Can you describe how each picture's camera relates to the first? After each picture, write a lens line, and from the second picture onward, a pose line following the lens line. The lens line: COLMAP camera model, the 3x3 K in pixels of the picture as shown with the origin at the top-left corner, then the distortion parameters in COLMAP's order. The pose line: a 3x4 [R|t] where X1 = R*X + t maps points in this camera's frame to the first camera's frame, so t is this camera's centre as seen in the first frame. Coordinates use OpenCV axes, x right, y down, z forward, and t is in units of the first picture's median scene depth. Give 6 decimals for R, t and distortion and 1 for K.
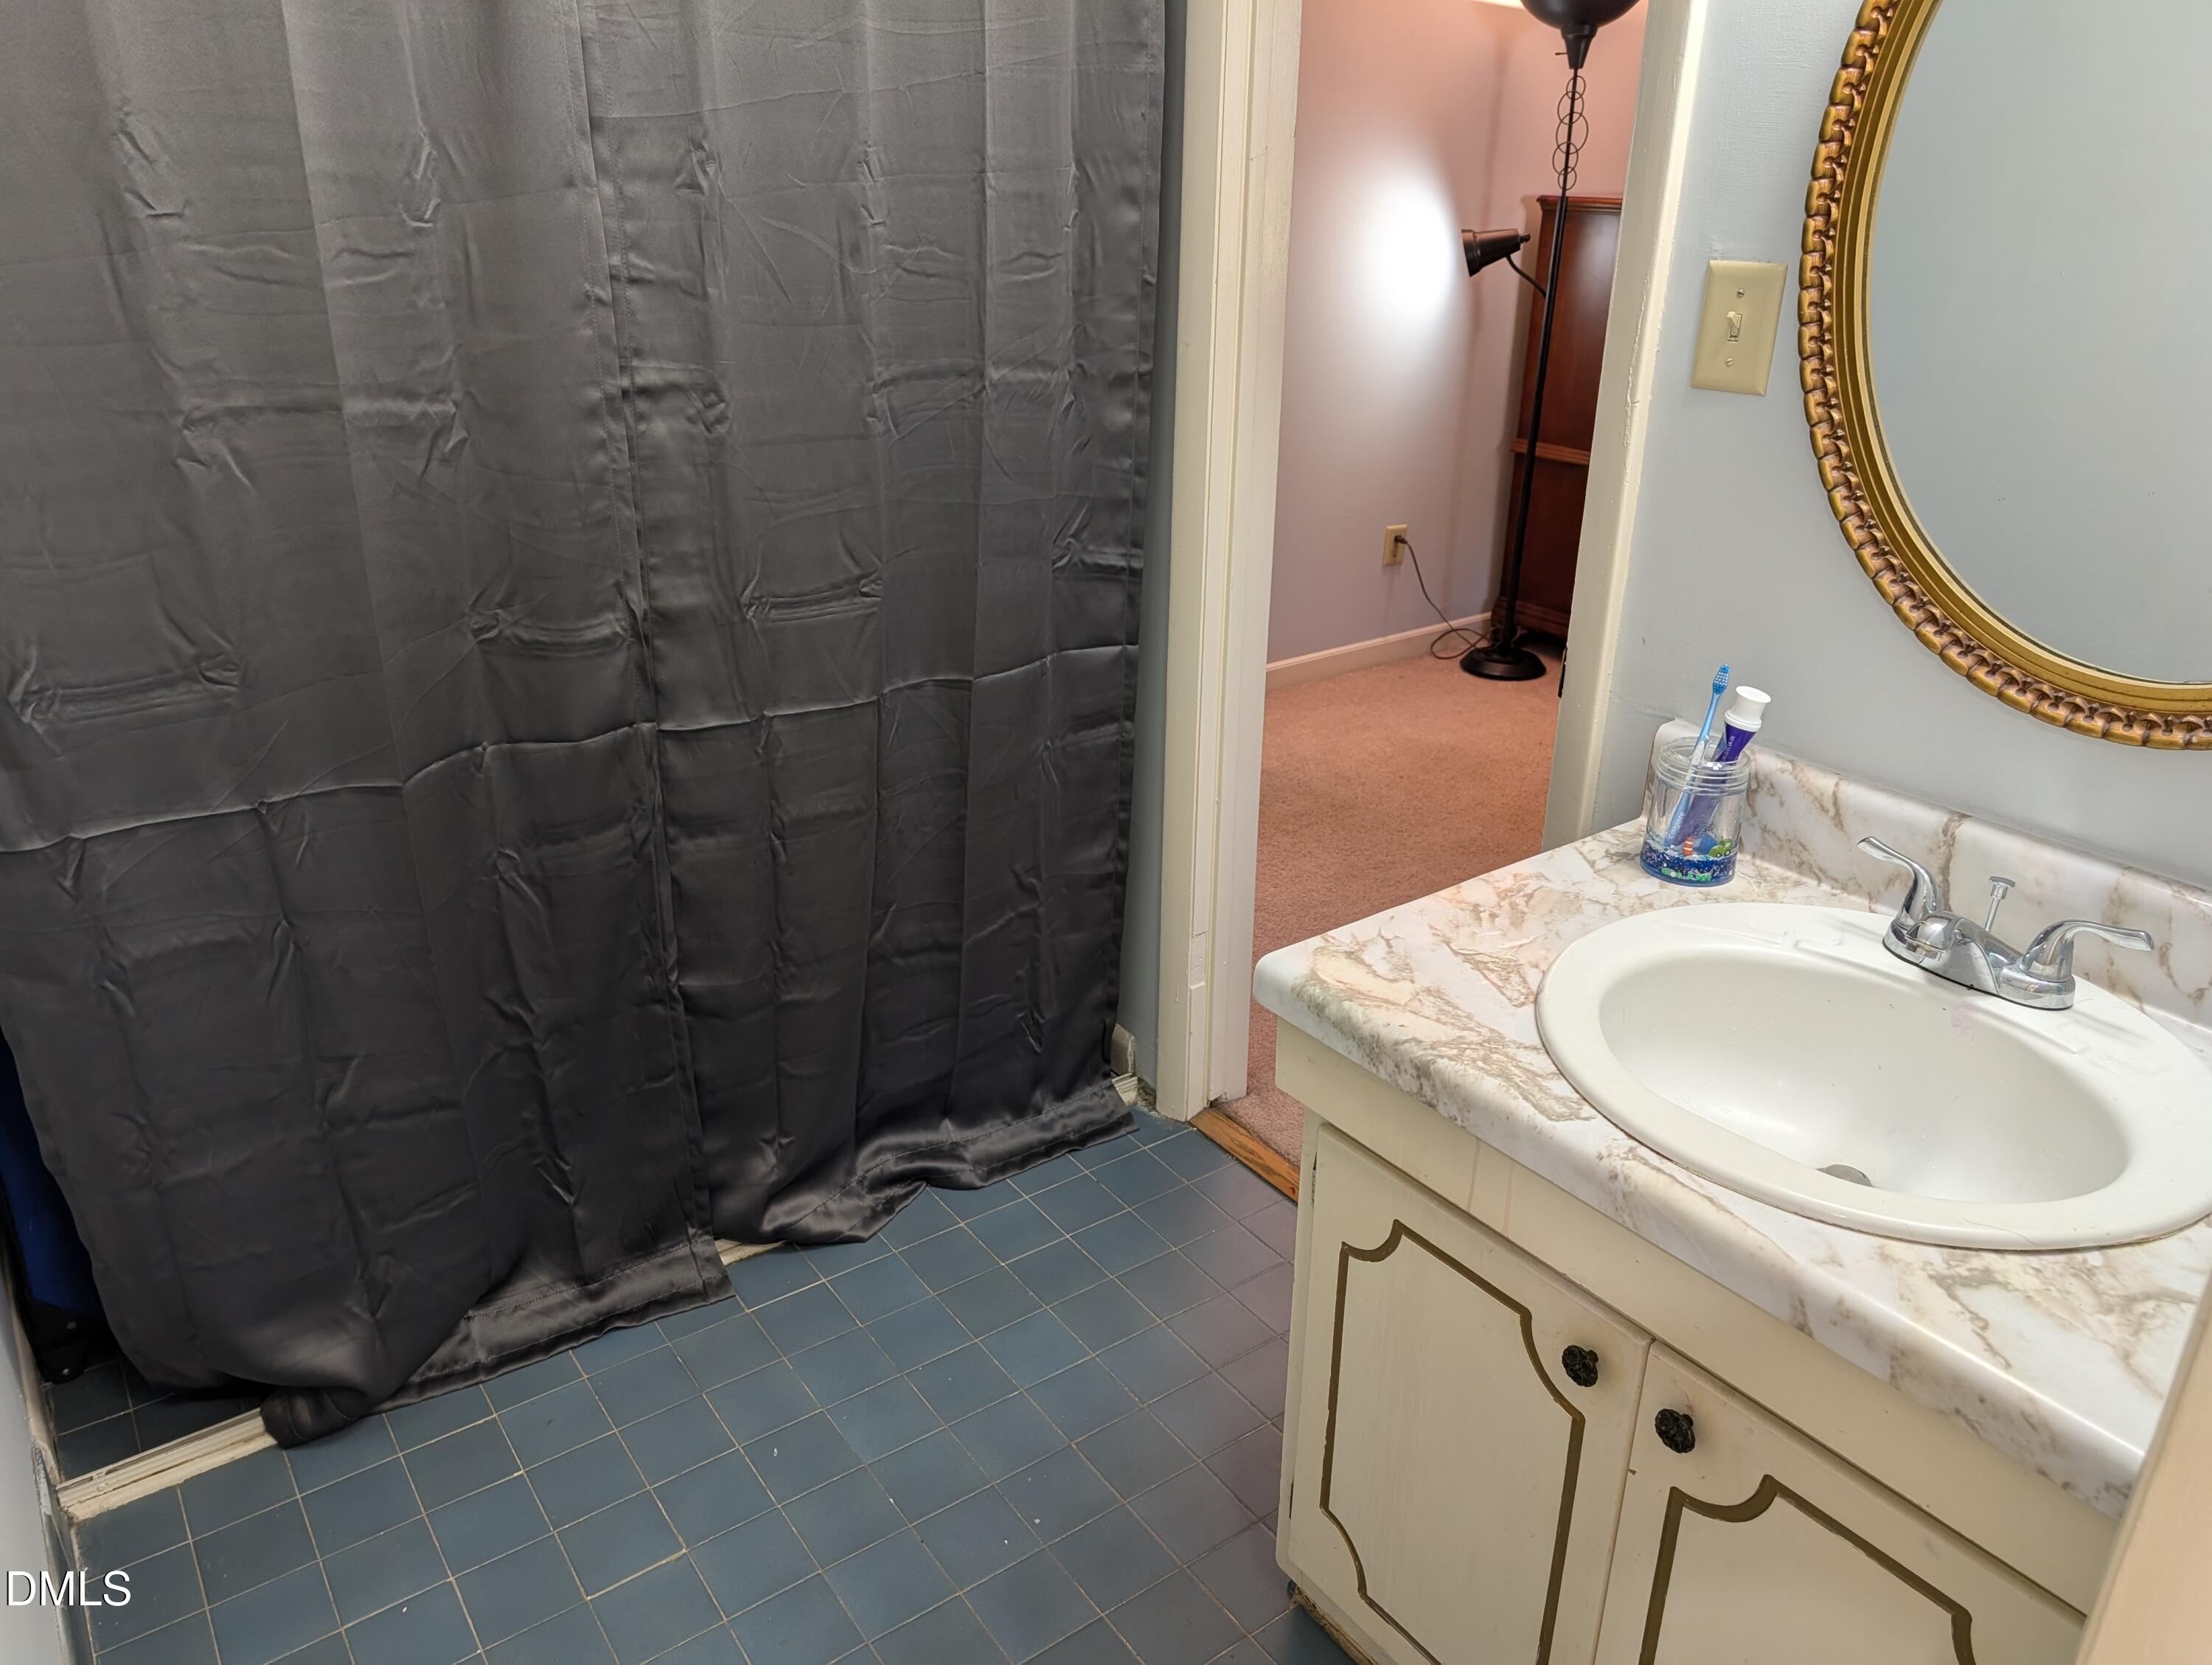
lens RADIAL K [[1603.7, 0, 1097.2], [0, 1603.7, 825.4], [0, 0, 1]] dist [0.009014, -0.006565]
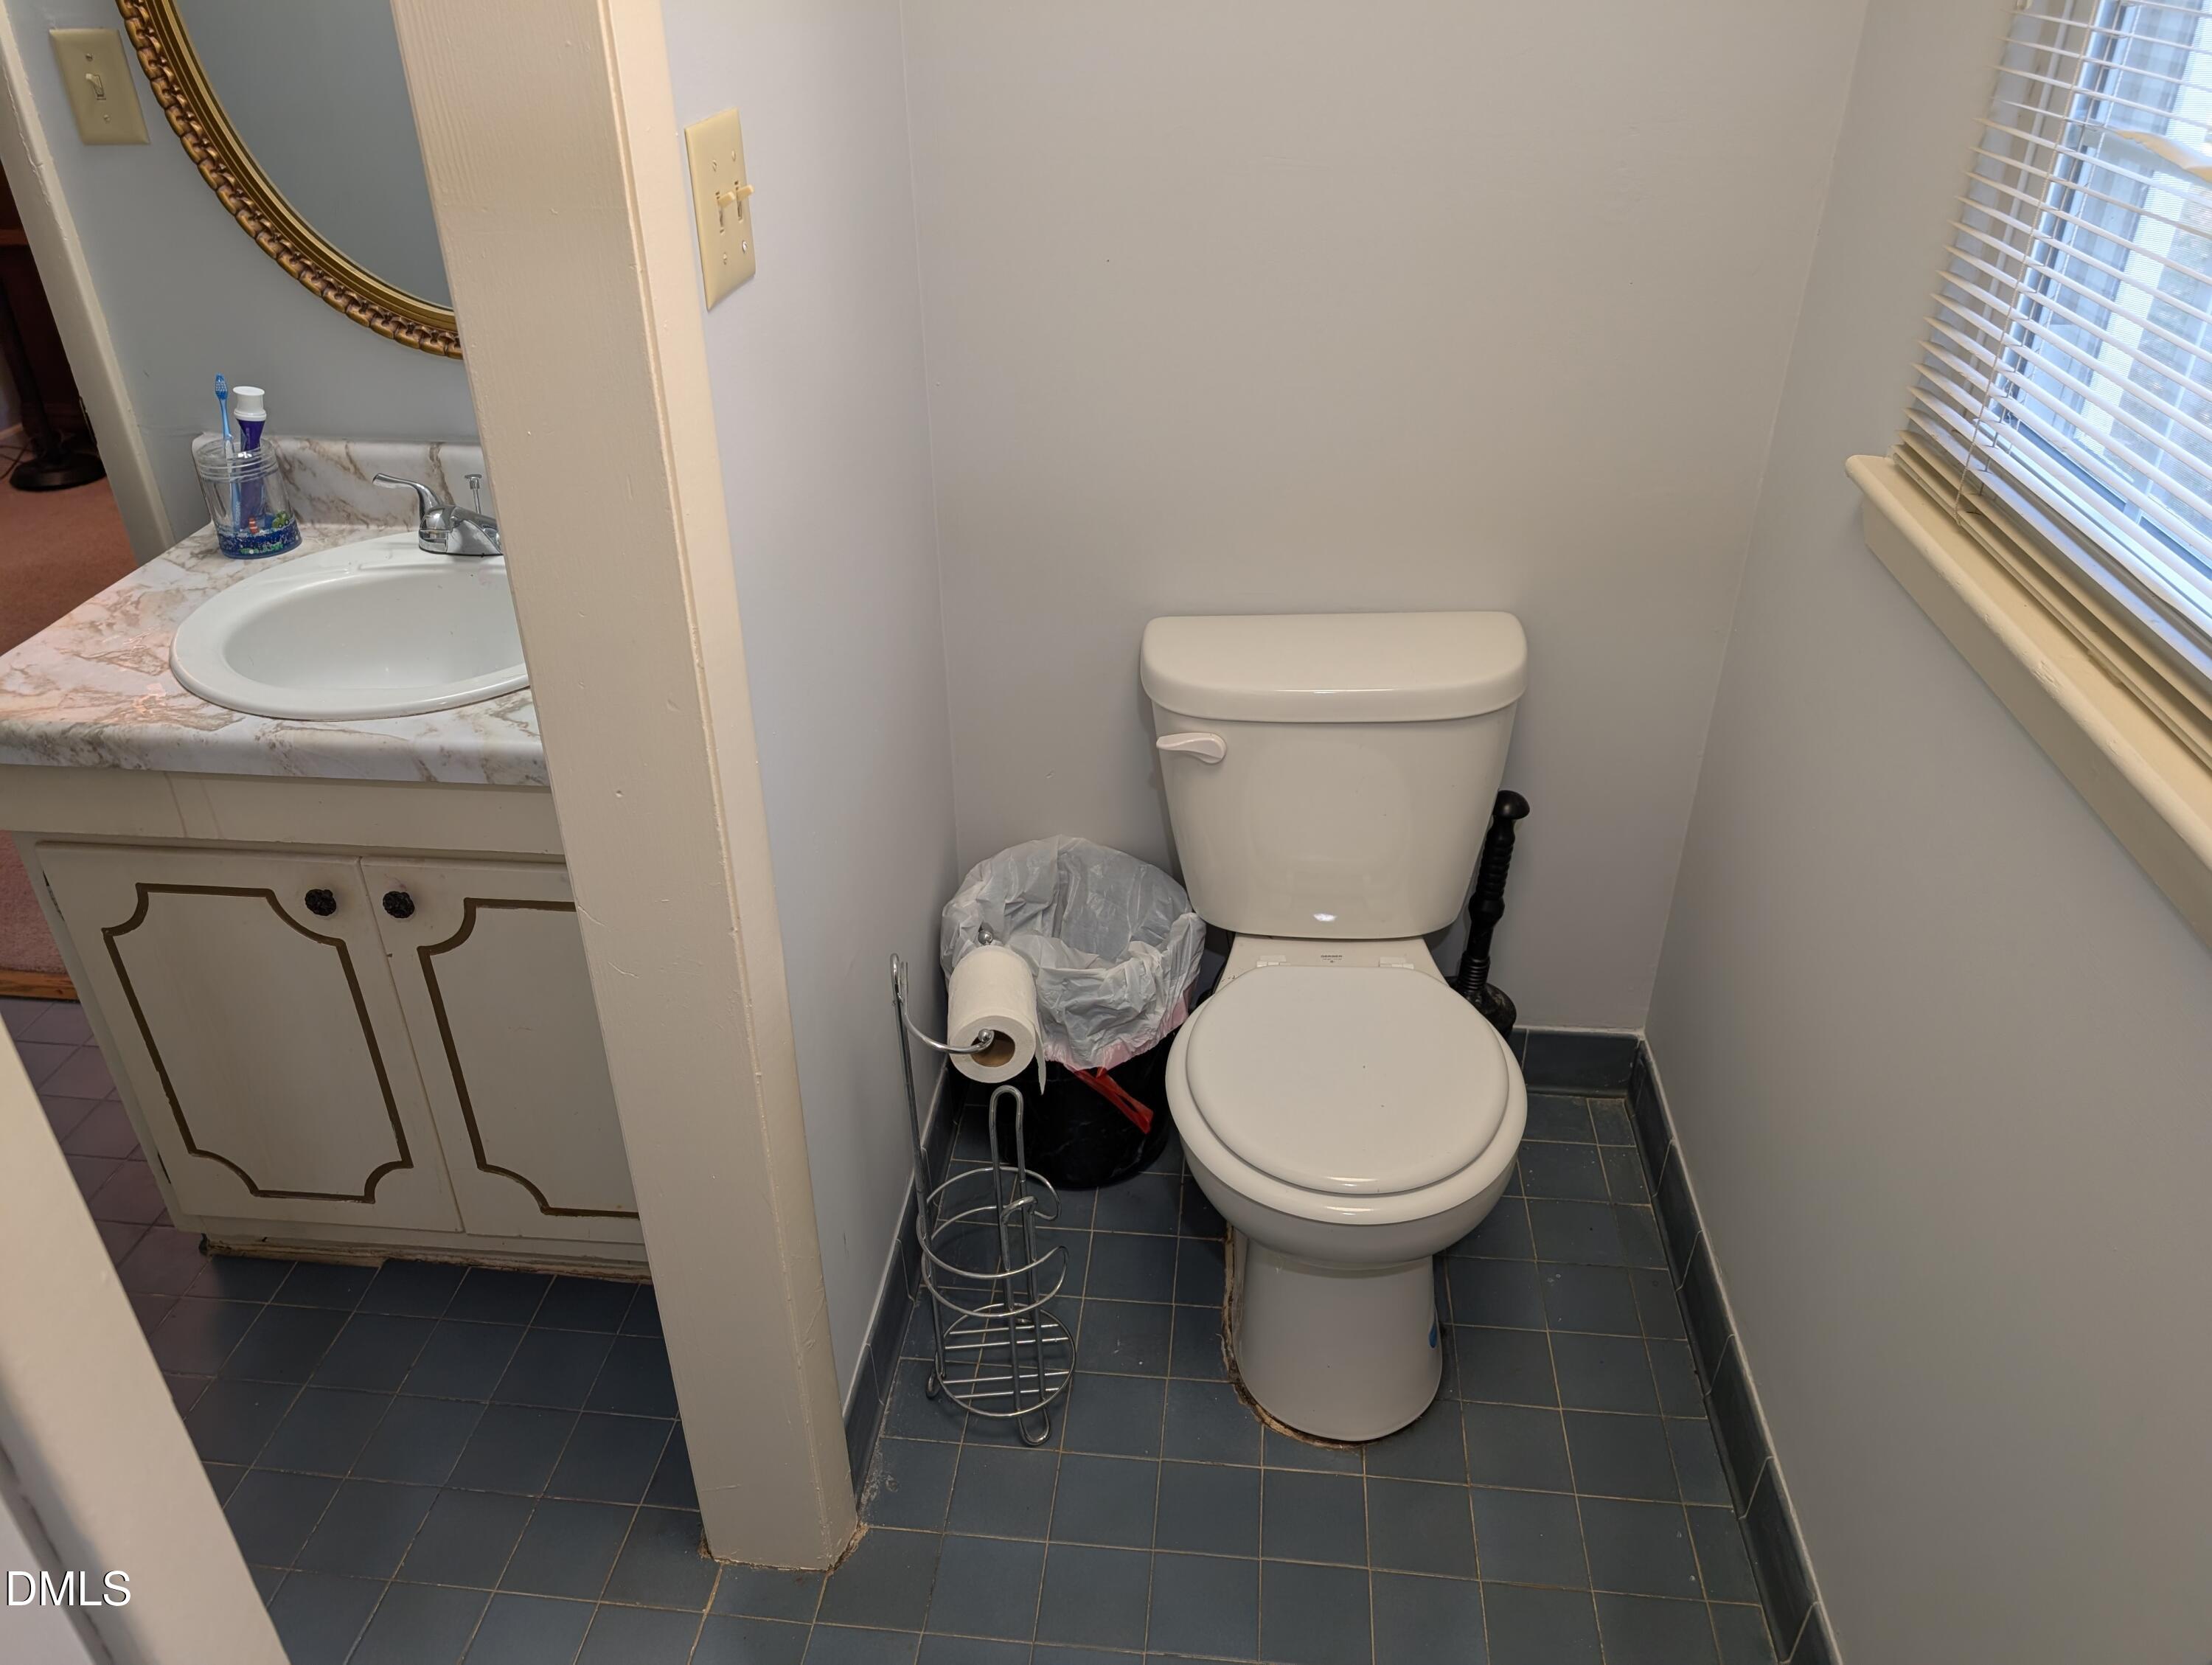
lens RADIAL K [[1603.7, 0, 1097.2], [0, 1603.7, 825.4], [0, 0, 1]] dist [0.009014, -0.006565]
pose [[0.665428, -0.395124, 0.633310, -0.077832], [0.301625, 0.918396, 0.256068, 0.108307], [-0.682808, 0.020627, 0.730306, -0.358436]]
